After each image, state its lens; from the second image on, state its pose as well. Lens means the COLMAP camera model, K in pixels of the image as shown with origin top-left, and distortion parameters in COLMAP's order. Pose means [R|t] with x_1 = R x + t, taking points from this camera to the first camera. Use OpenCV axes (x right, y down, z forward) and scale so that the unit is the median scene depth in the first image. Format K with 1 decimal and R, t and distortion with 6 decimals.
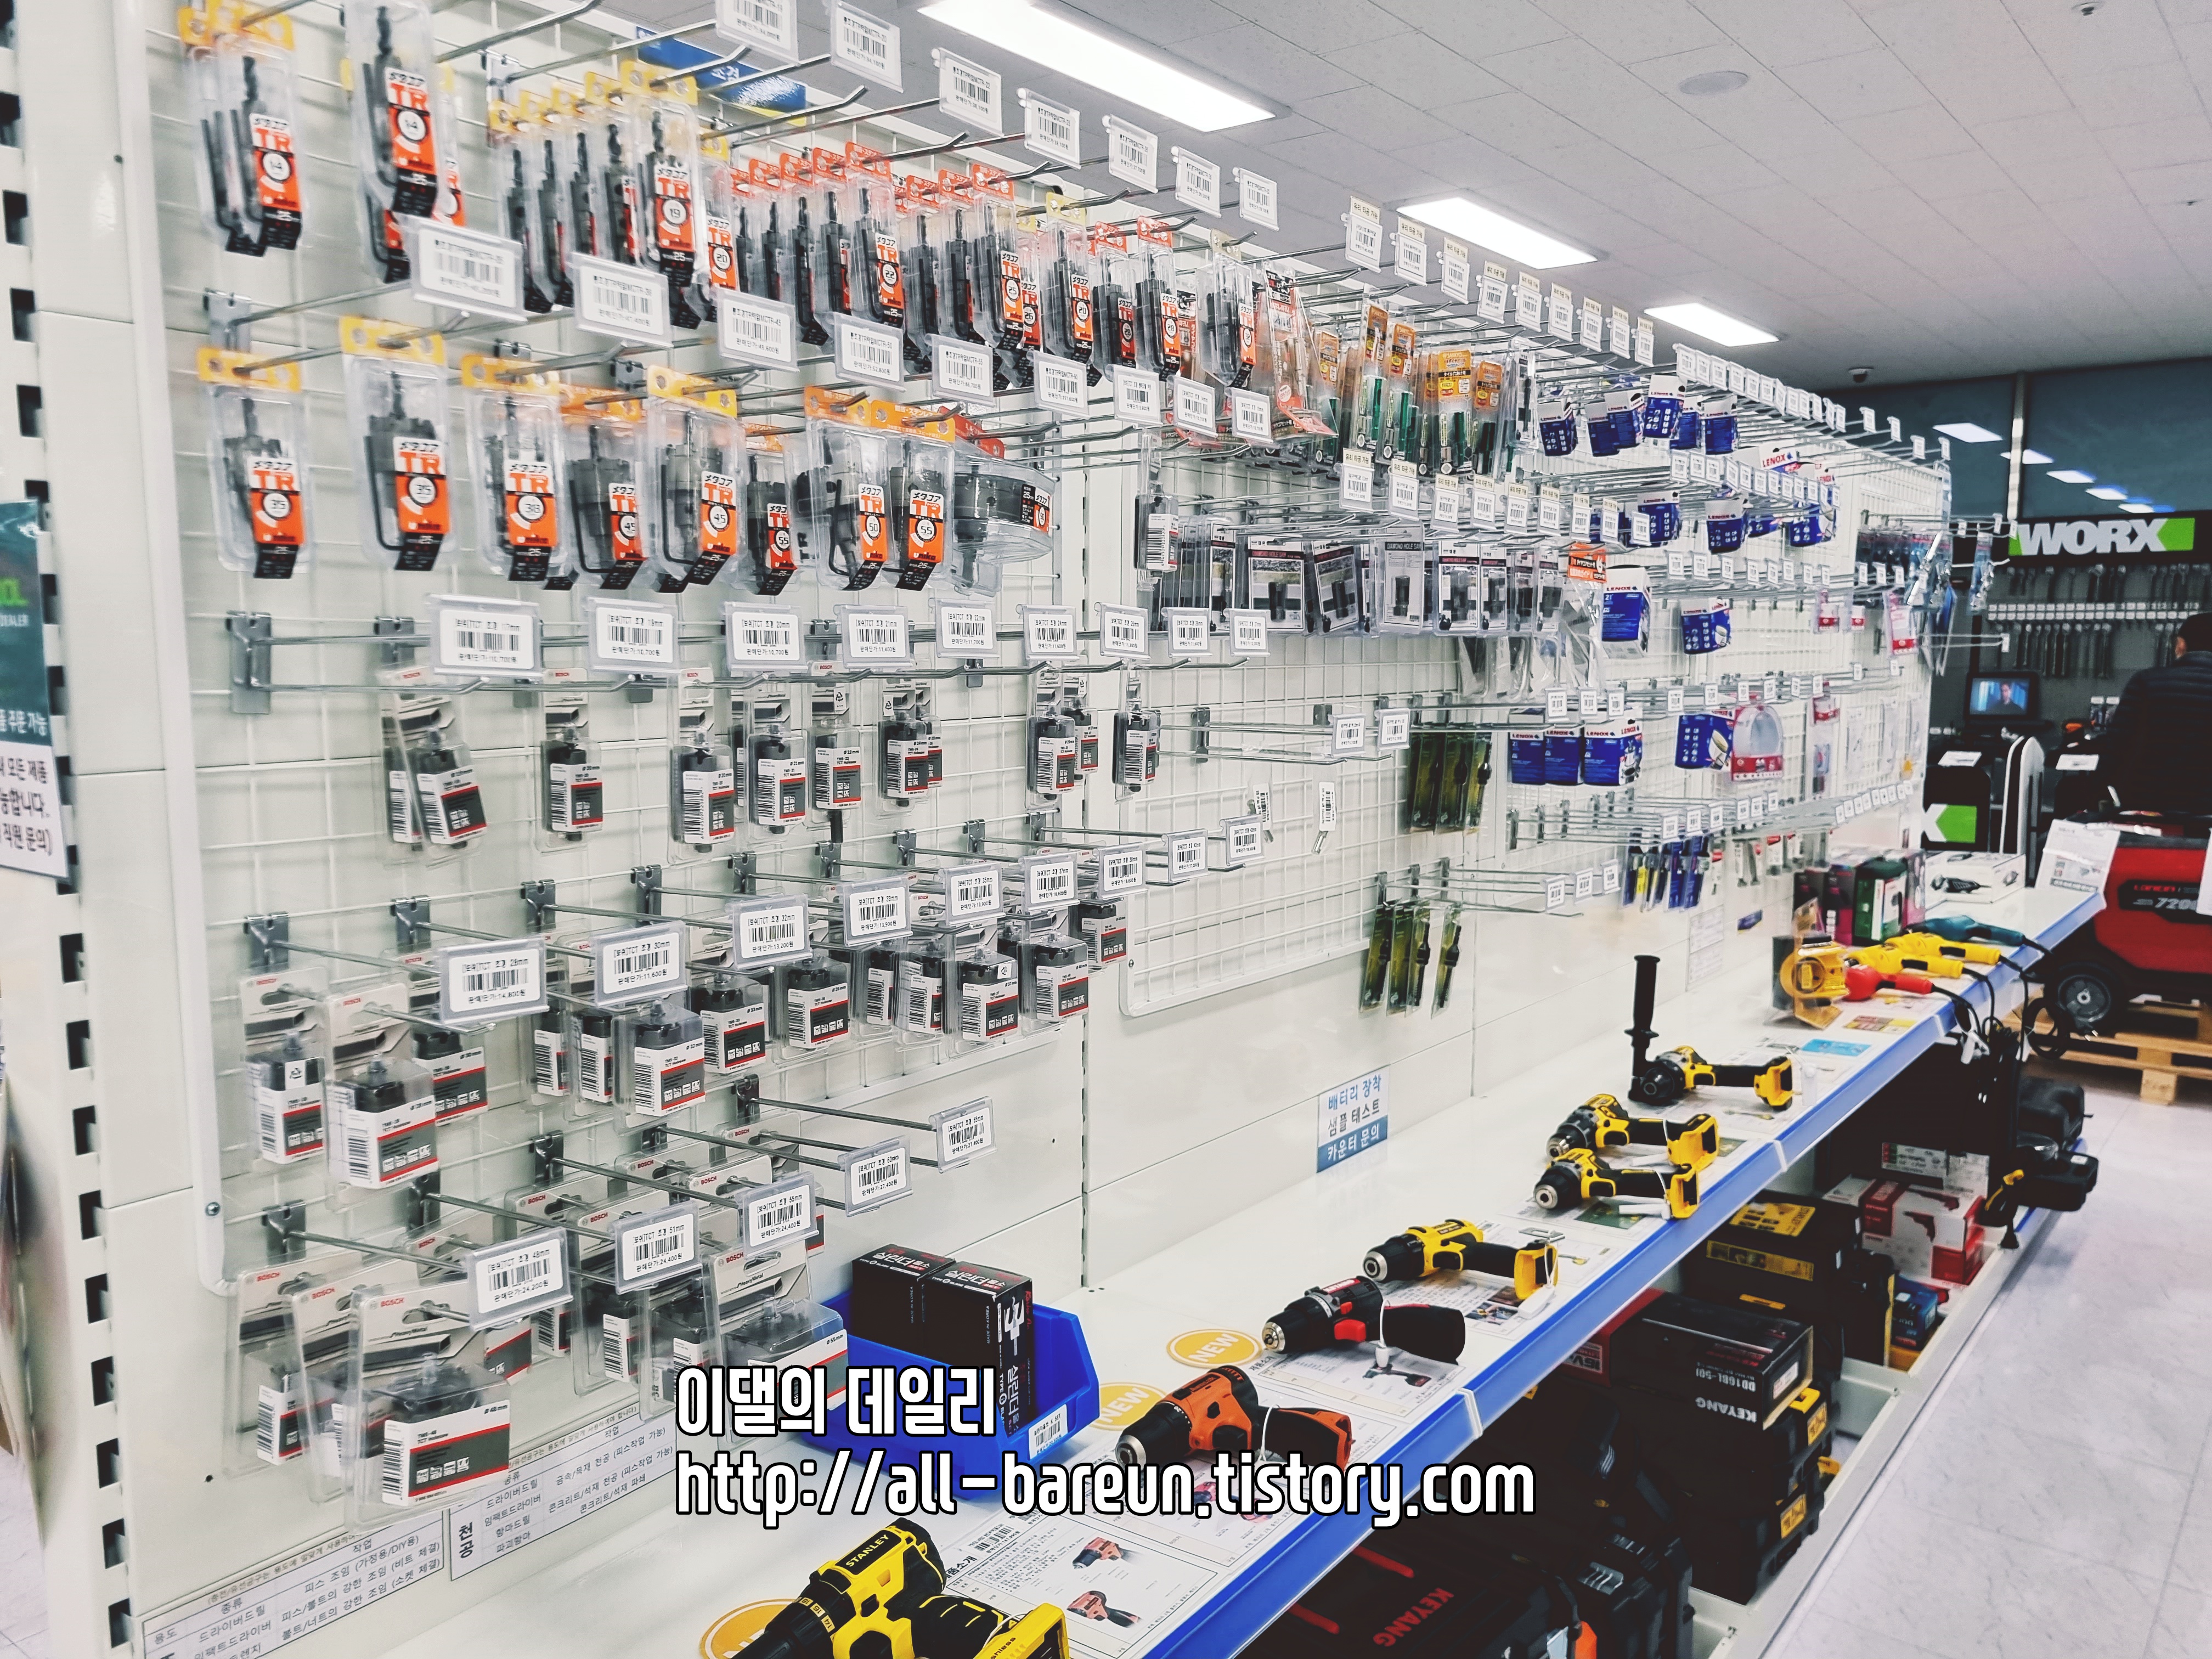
lens RADIAL K [[1668.0, 0, 1120.6], [0, 1668.0, 827.5], [0, 0, 1]] dist [0.048190, -0.031357]
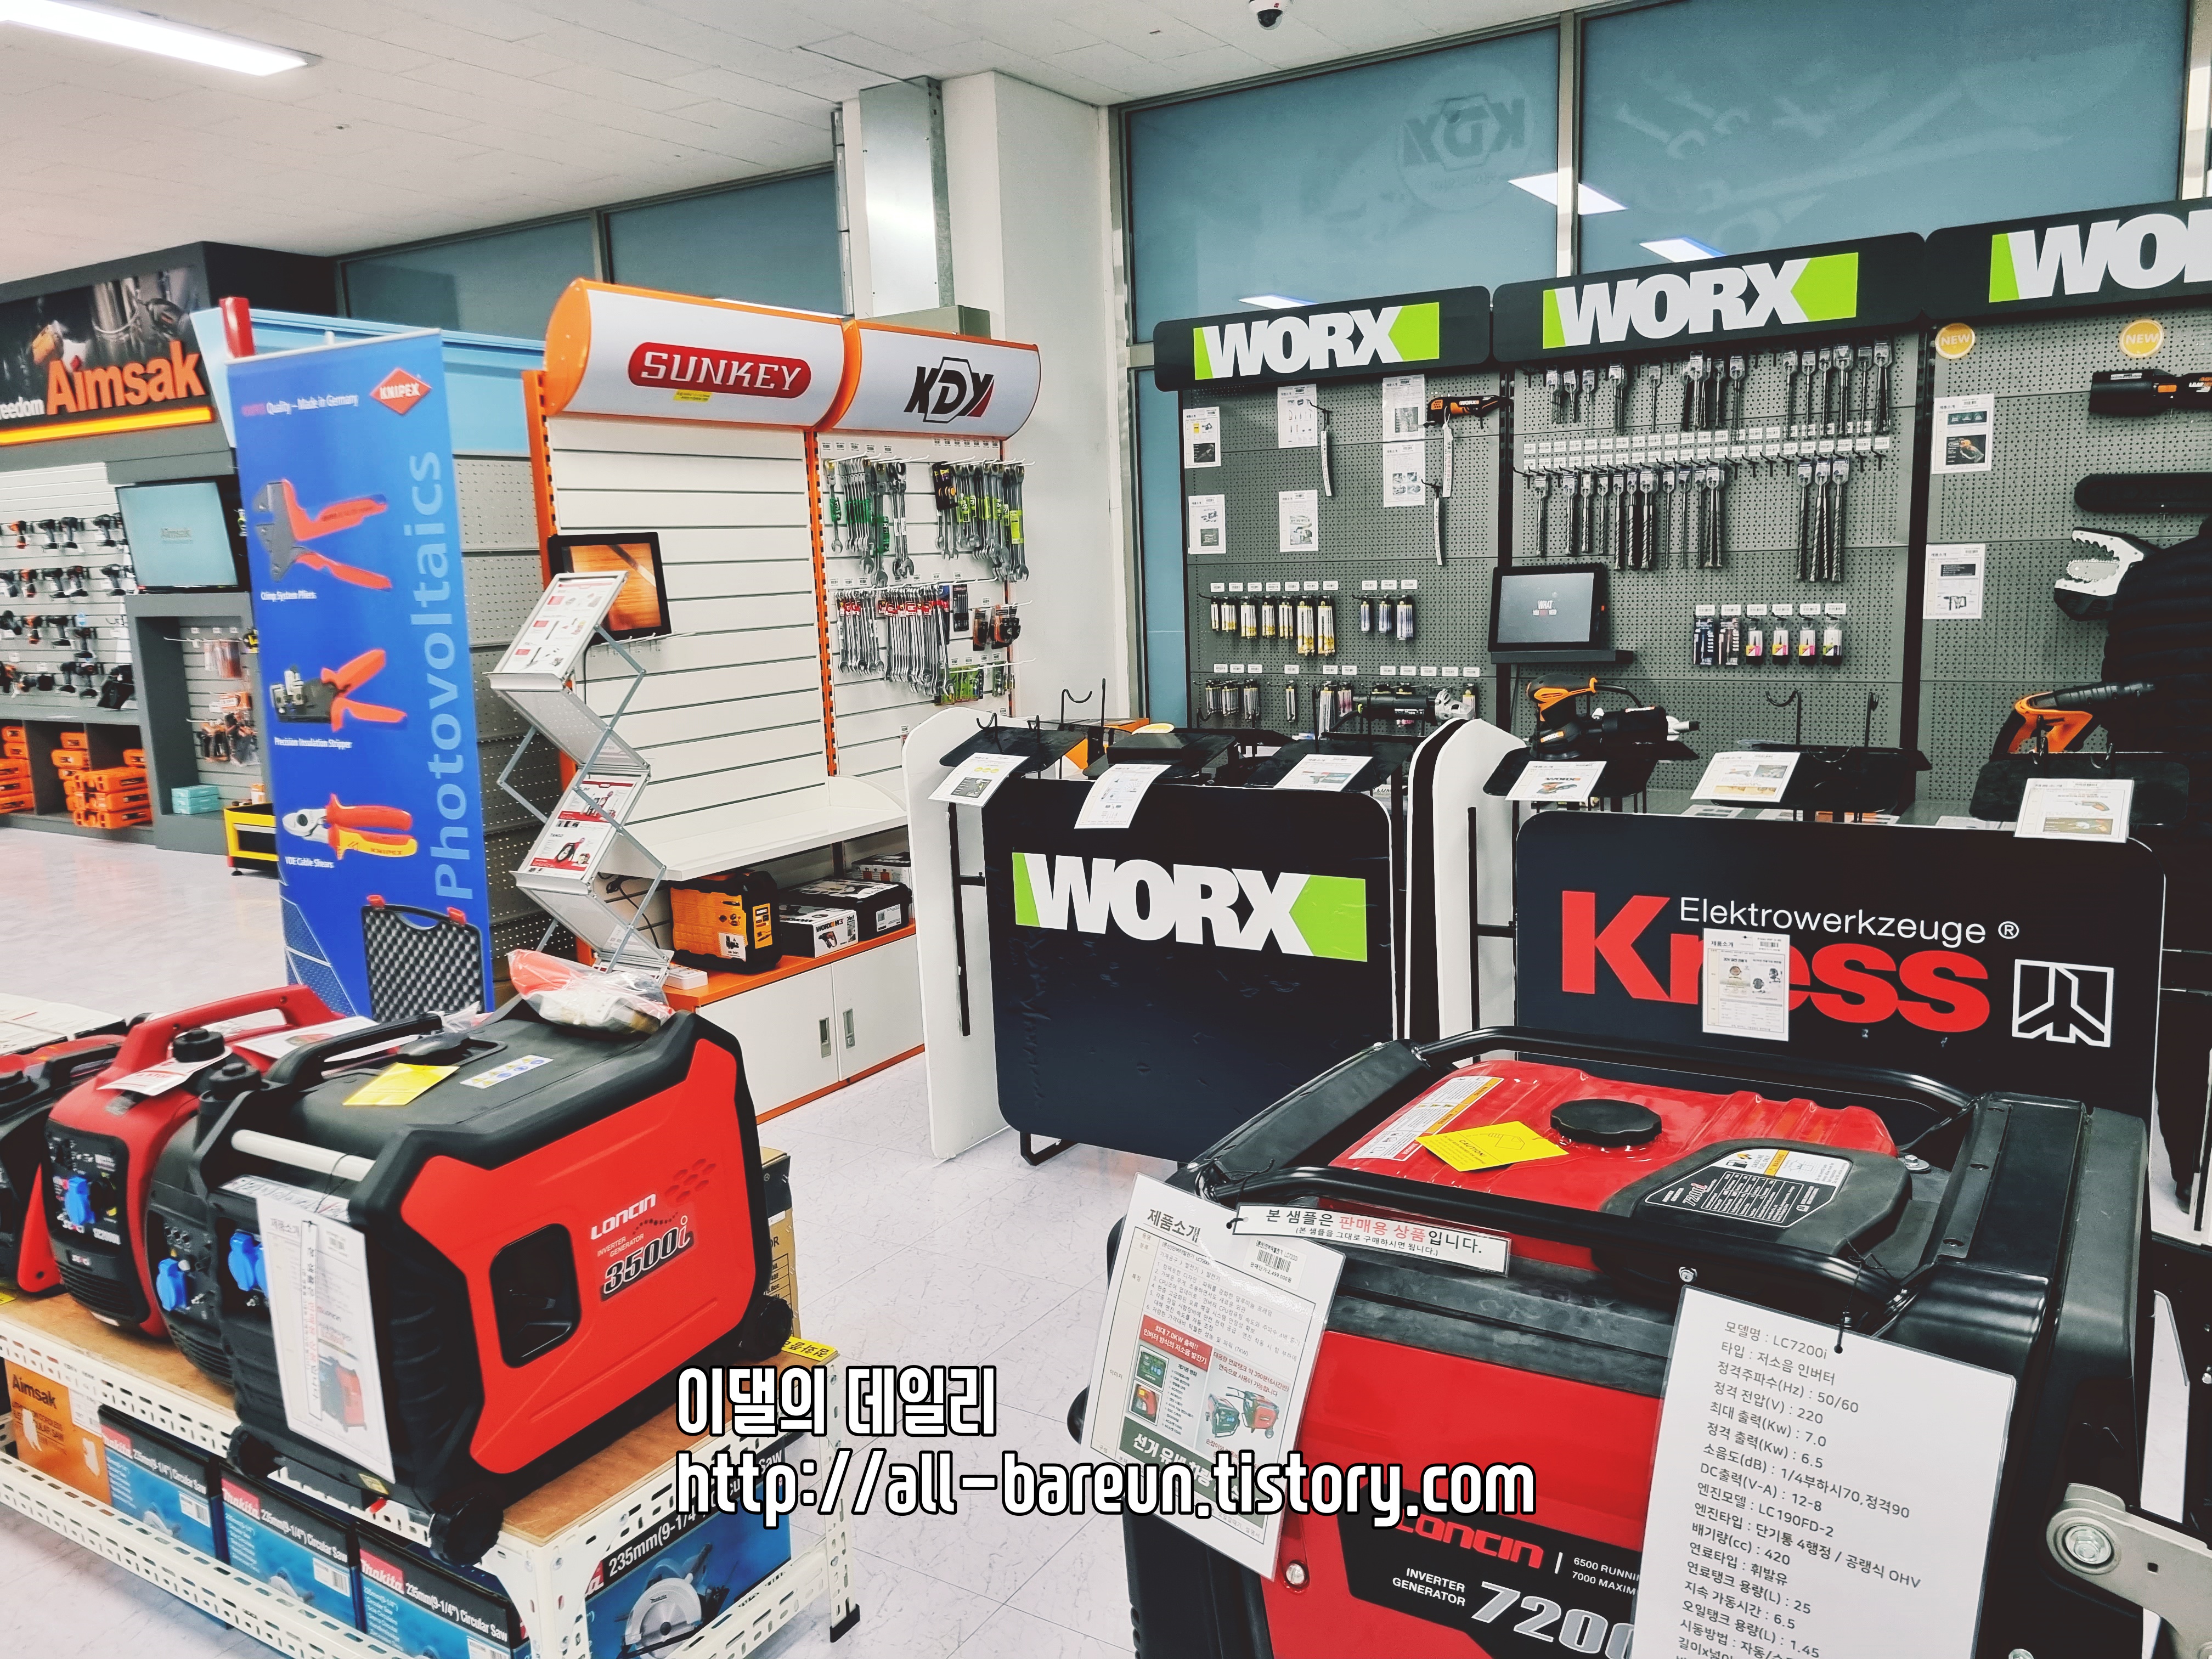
lens RADIAL K [[1668.0, 0, 1091.6], [0, 1668.0, 828.2], [0, 0, 1]] dist [0.048190, -0.031357]
pose [[0.994644, -0.052320, 0.089140, 0.331003], [0.047814, 0.997504, 0.051964, -0.042905], [-0.091636, -0.047424, 0.994663, 0.476720]]
